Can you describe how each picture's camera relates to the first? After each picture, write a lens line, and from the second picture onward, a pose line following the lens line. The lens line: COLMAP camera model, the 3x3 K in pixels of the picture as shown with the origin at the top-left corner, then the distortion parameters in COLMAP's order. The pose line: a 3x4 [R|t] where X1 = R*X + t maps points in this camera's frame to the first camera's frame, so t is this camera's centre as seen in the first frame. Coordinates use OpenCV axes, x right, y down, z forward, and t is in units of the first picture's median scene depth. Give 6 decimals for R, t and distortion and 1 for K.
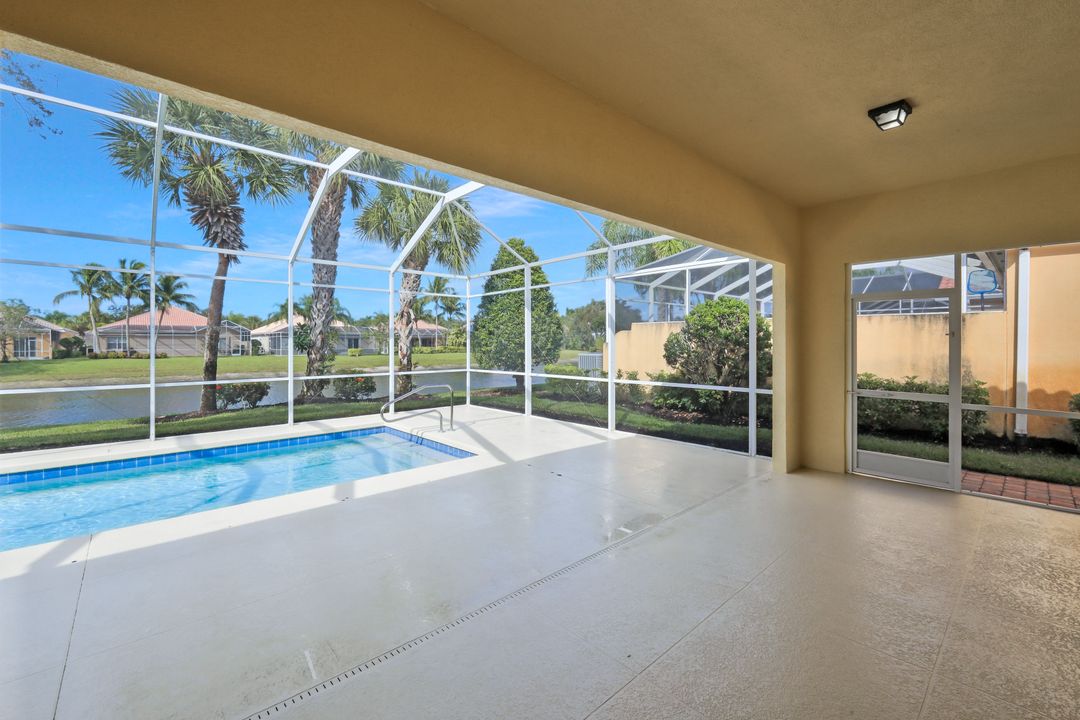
lens RADIAL K [[443.2, 0, 543.2], [0, 443.2, 340.2], [0, 0, 1]] dist [0.000453, -0.000193]
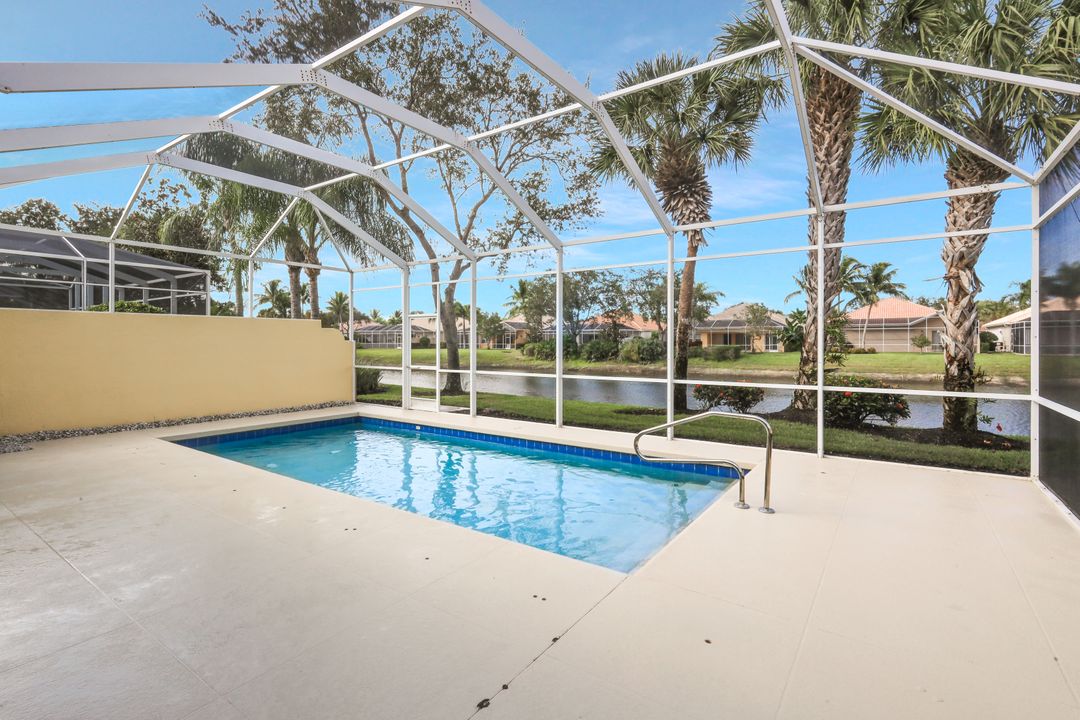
lens RADIAL K [[510.1, 0, 530.9], [0, 510.1, 340.1], [0, 0, 1]] dist [-0.002352, -0.000772]
pose [[0.196383, -0.001763, -0.980526, 0.053394], [0.013708, 0.999906, 0.000948, 0.001003], [0.980432, -0.013627, 0.196388, 0.084358]]
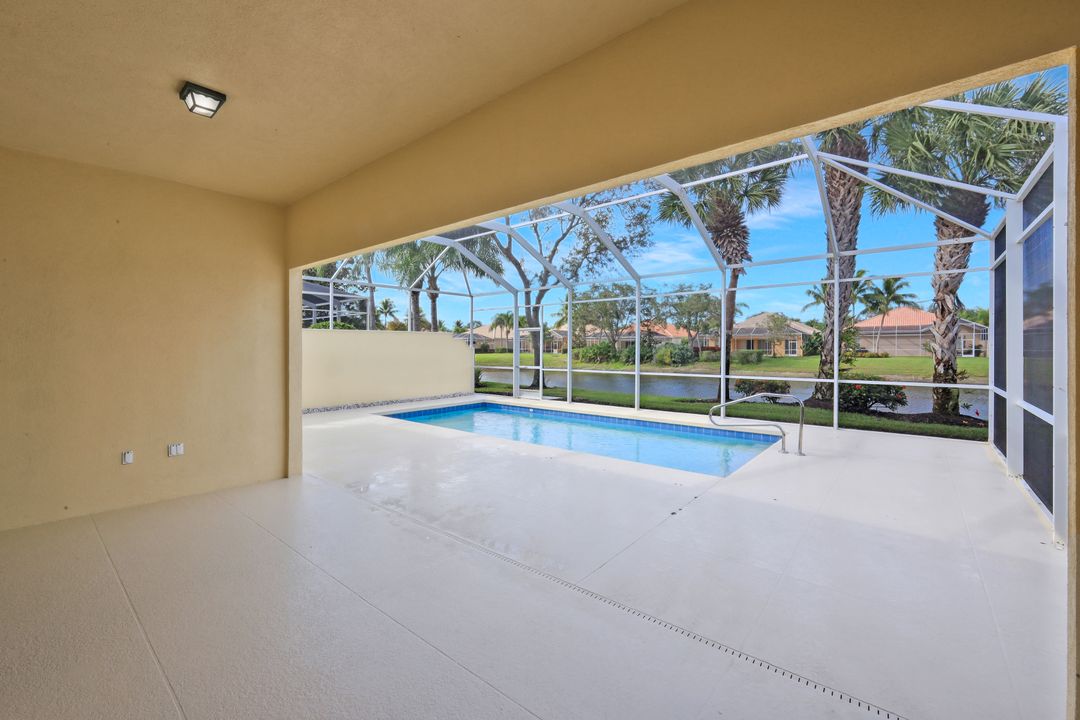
lens RADIAL K [[446.1, 0, 541.1], [0, 446.1, 348.5], [0, 0, 1]] dist [0.000924, 0.000190]
pose [[0.129141, 0.004146, -0.991618, 0.076485], [0.015425, 0.999862, 0.006189, 0.000311], [0.991506, -0.016095, 0.129060, 0.064475]]
